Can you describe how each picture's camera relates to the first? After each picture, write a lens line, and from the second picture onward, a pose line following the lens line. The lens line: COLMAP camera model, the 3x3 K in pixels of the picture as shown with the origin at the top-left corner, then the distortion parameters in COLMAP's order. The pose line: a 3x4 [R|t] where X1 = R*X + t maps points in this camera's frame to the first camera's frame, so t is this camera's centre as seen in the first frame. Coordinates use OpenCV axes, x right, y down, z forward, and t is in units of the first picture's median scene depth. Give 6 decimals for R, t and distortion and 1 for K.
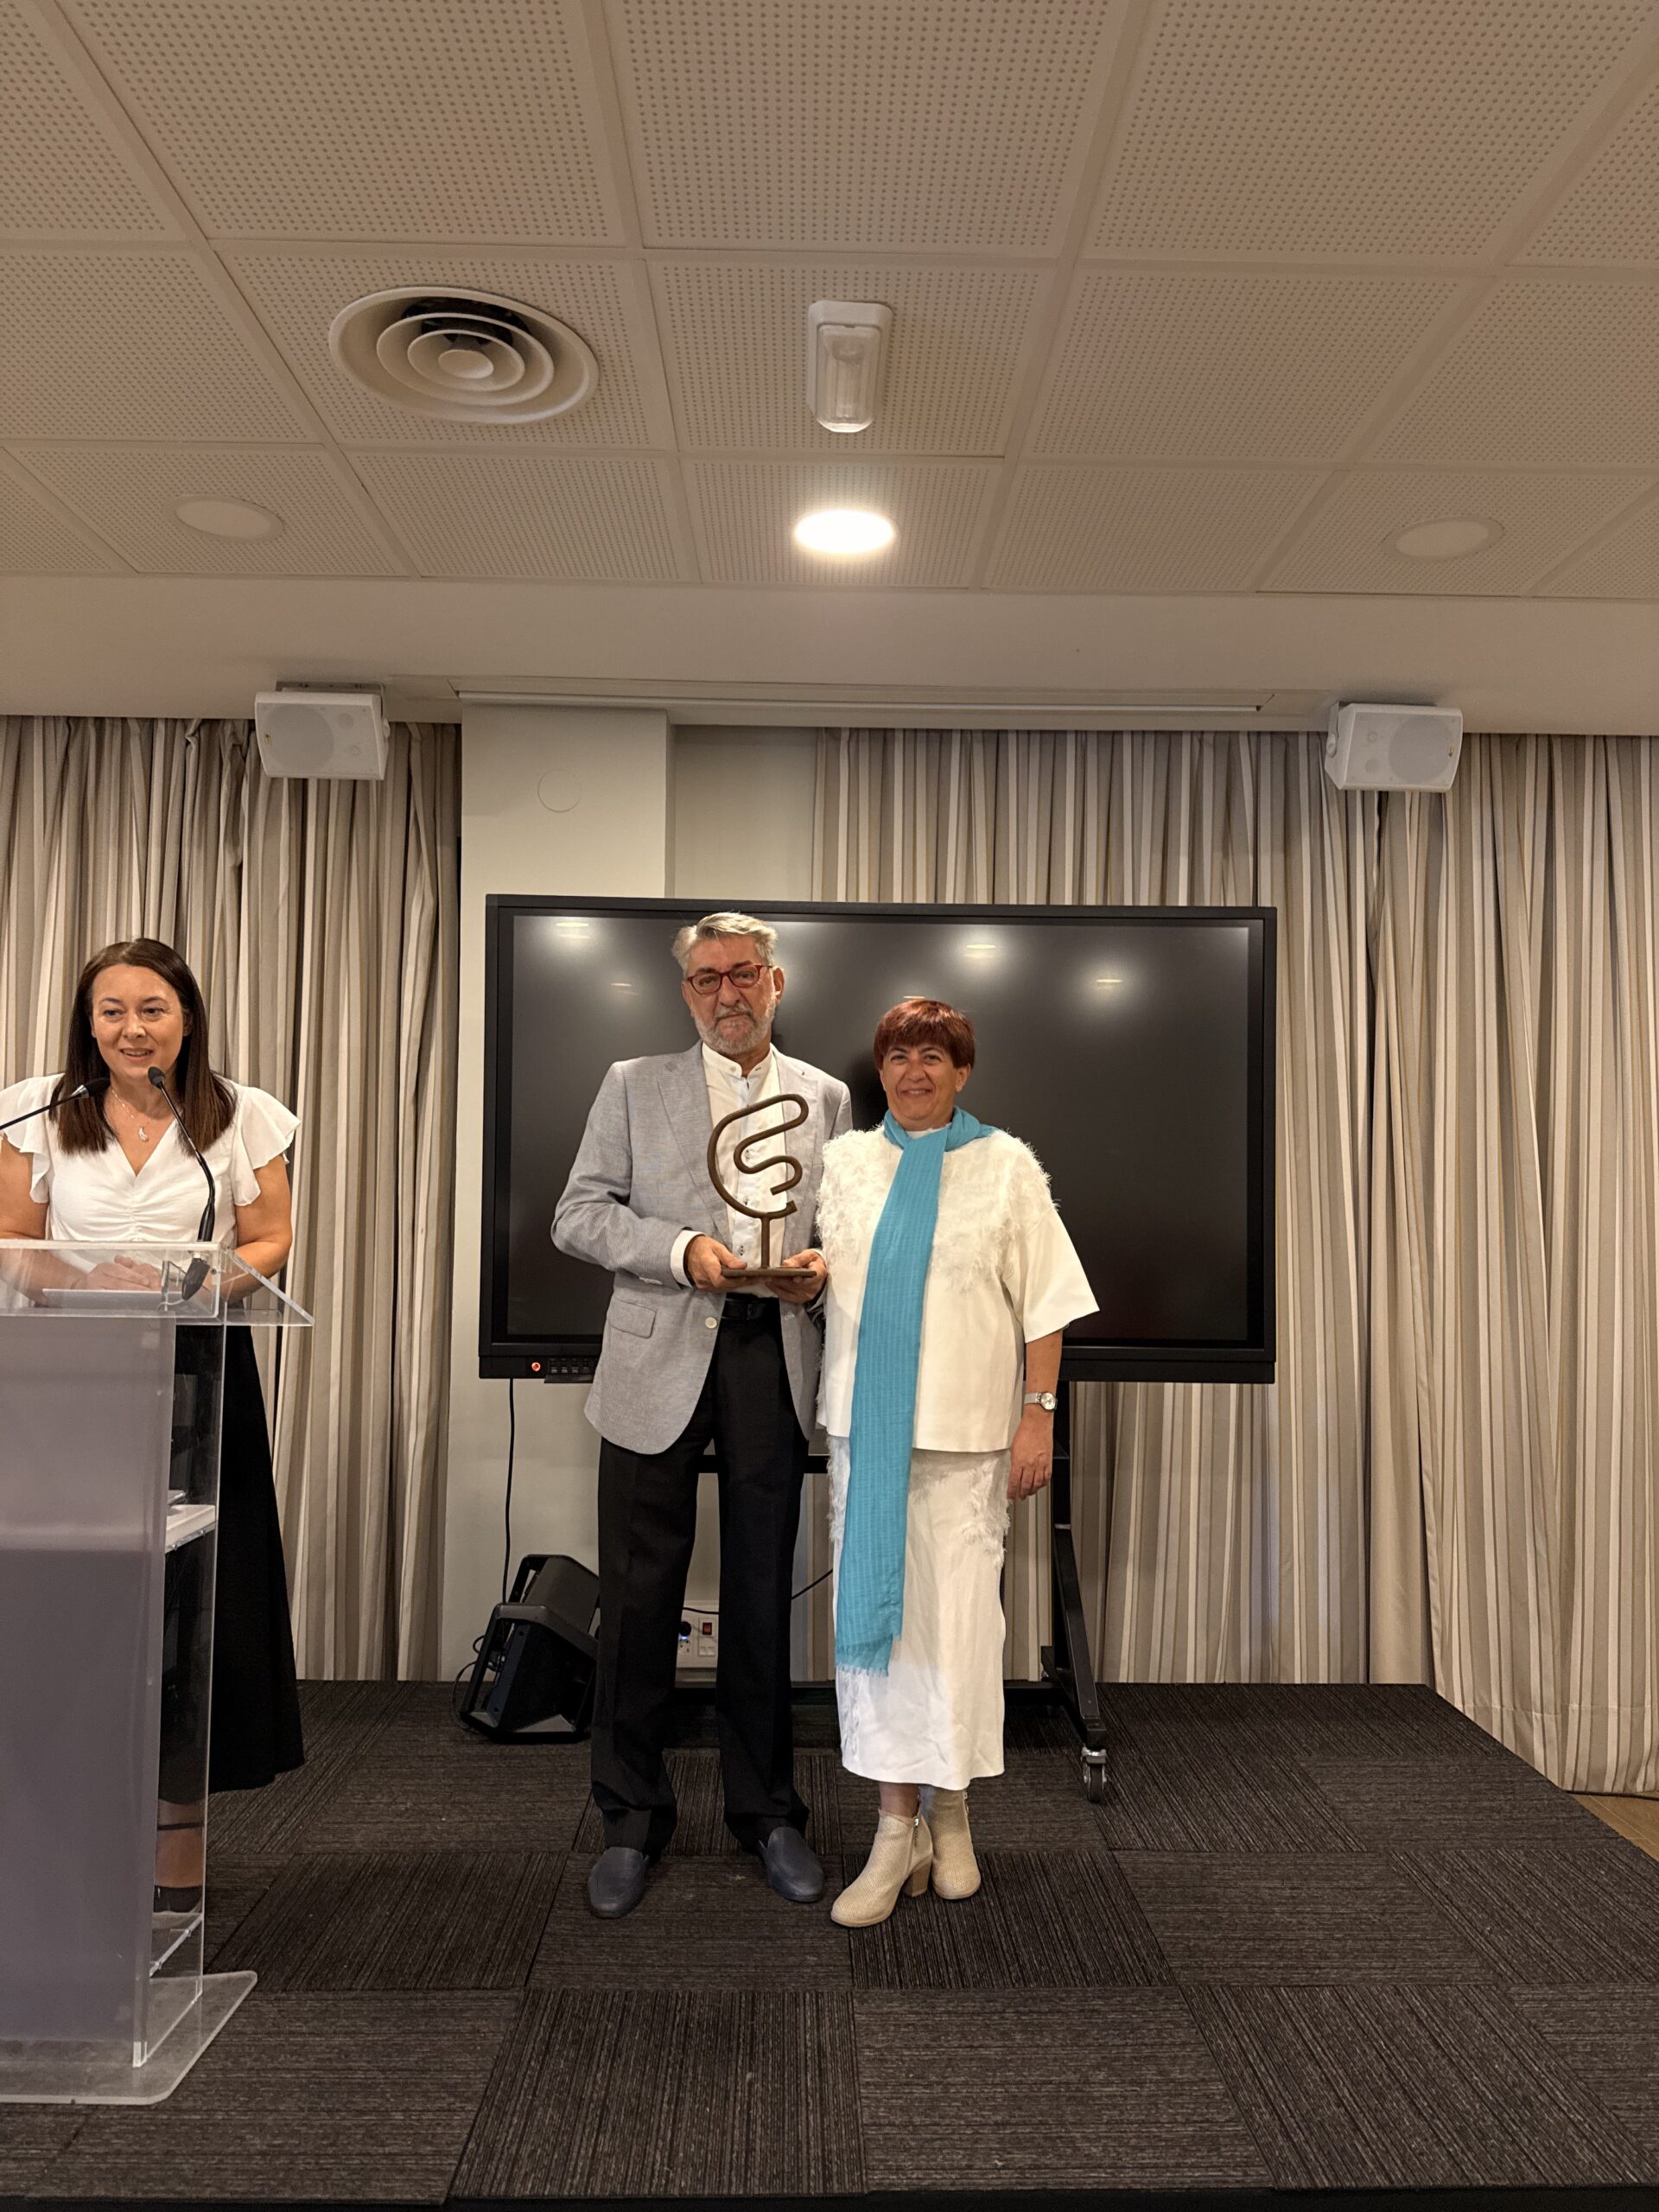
lens RADIAL K [[1551.9, 0, 834.0], [0, 1551.9, 1121.8], [0, 0, 1]] dist [0.001110, -0.000971]
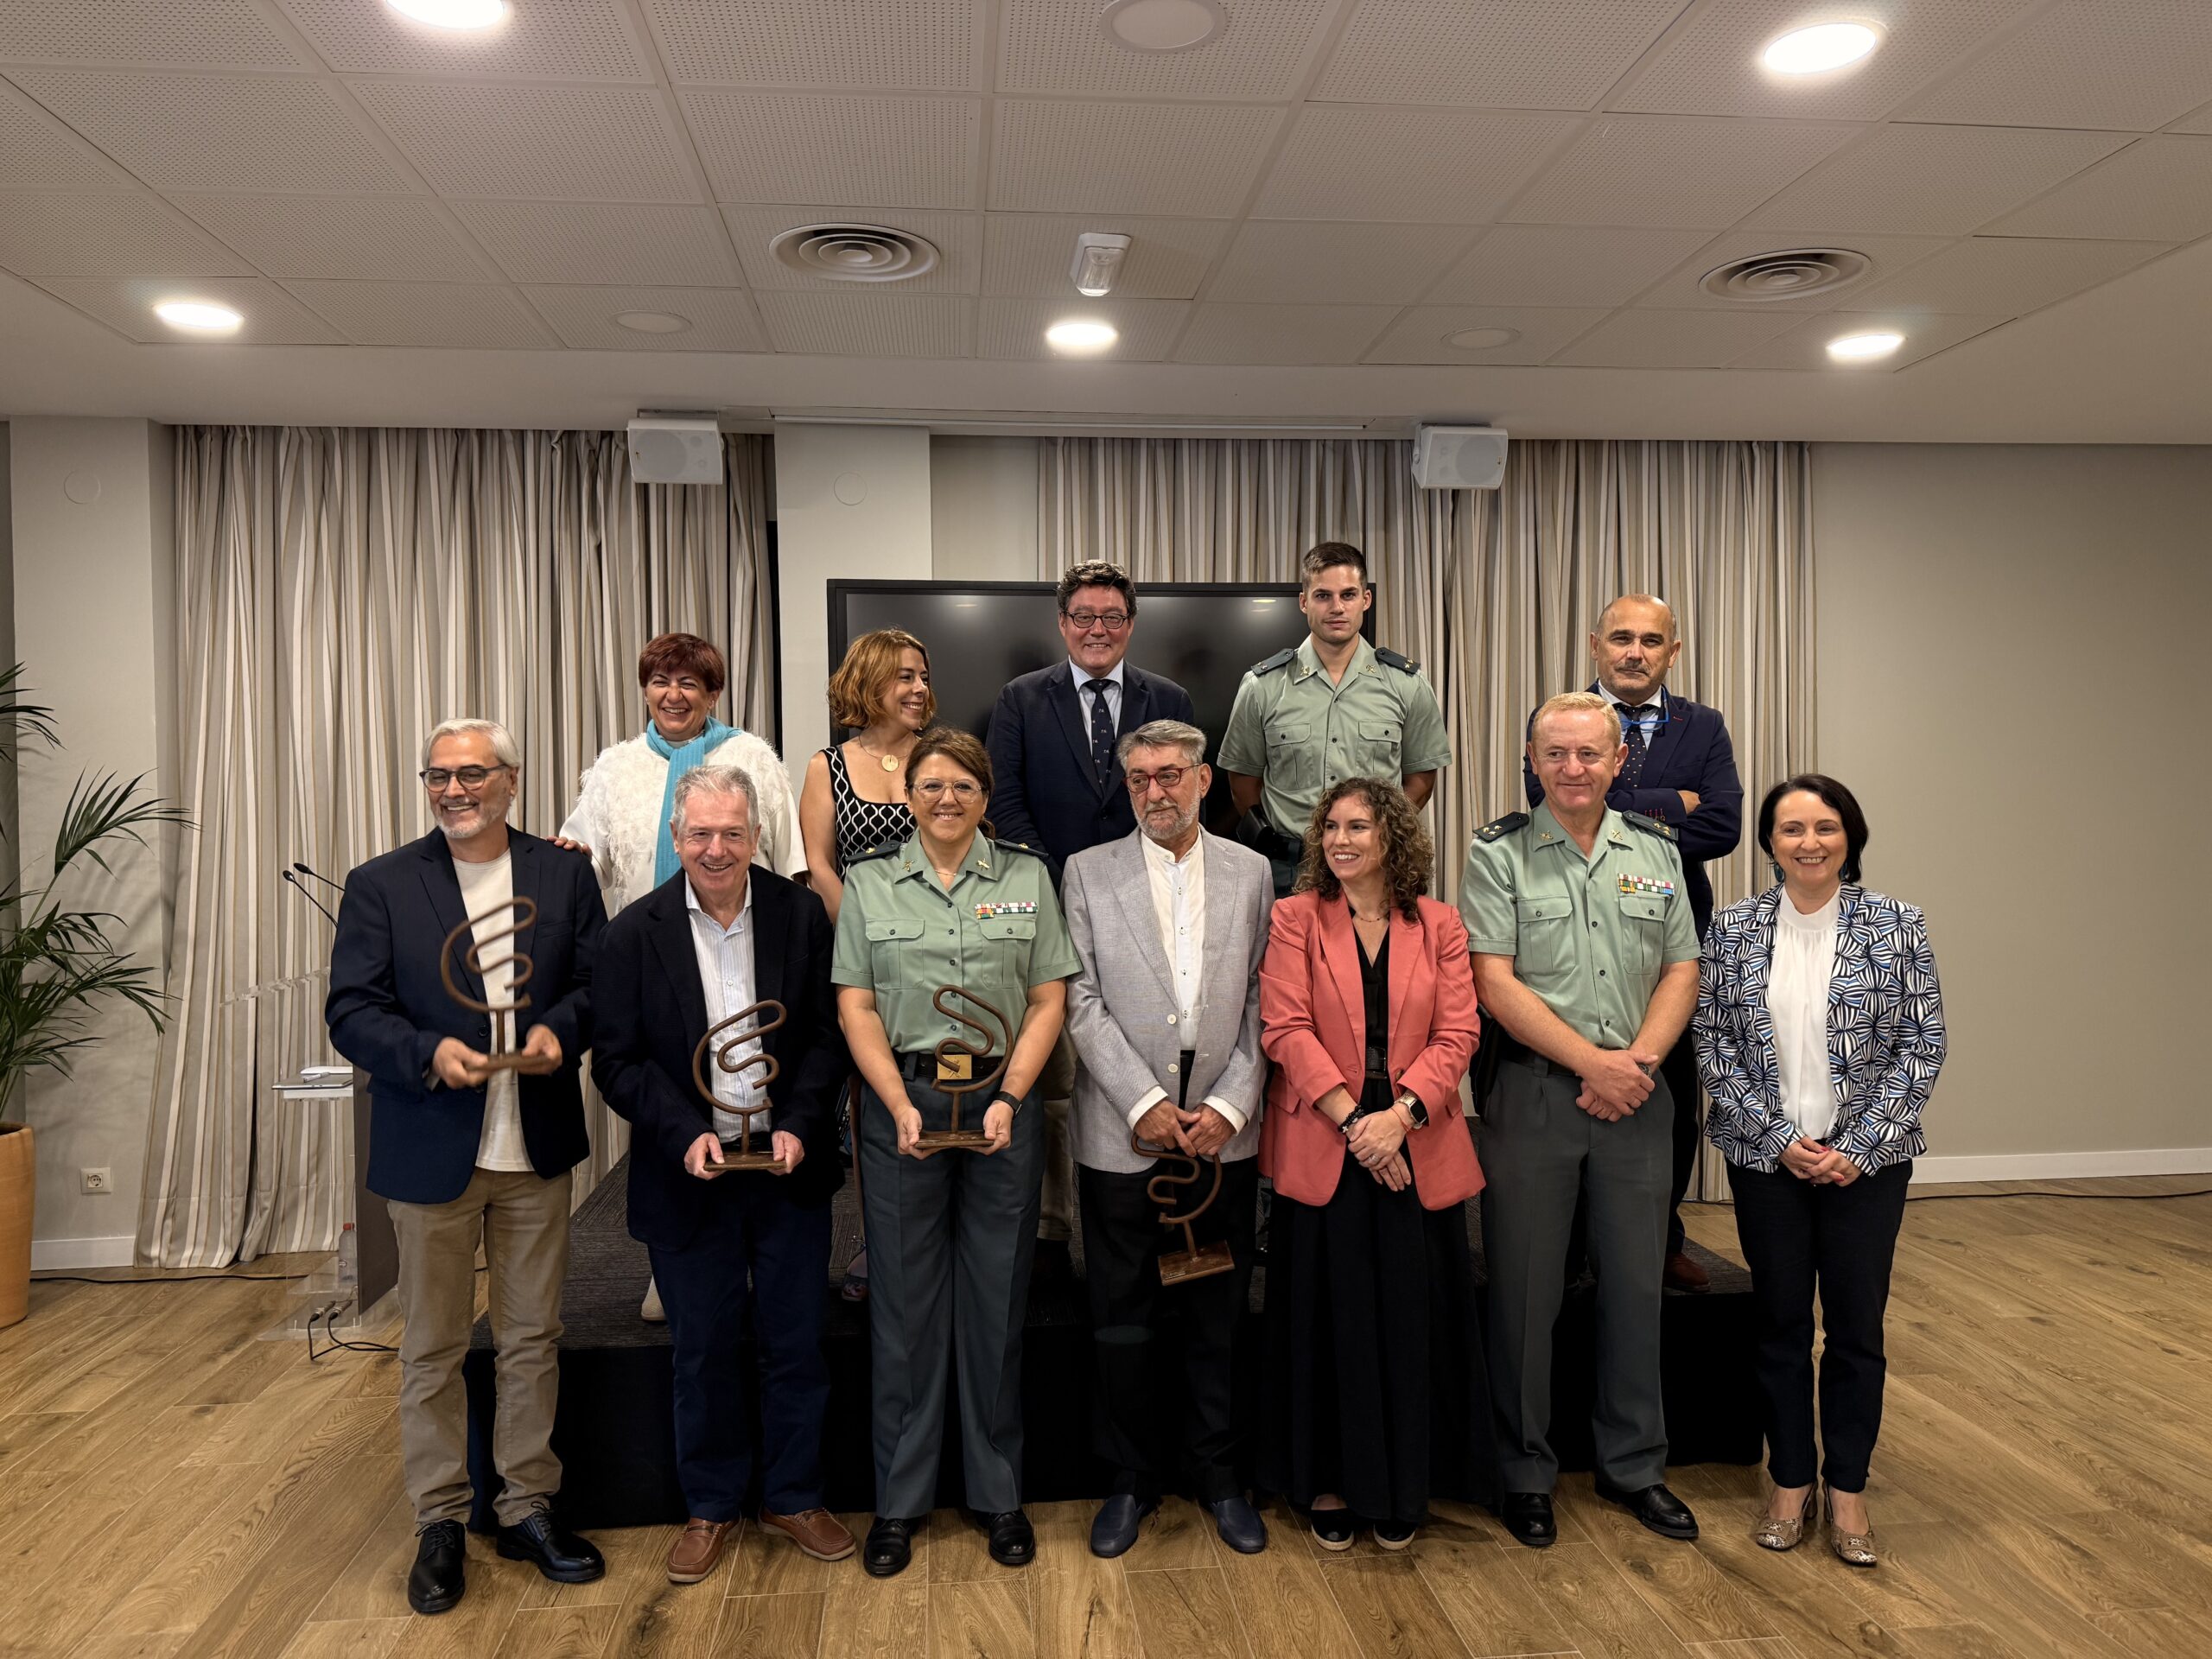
lens RADIAL K [[1553.6, 0, 1100.8], [0, 1553.6, 837.7], [0, 0, 1]] dist [0.000904, -0.002638]
pose [[0.996409, -0.023809, 0.081259, -0.081149], [0.017870, 0.997169, 0.073045, -0.008866], [-0.082768, -0.071330, 0.994013, -0.380510]]
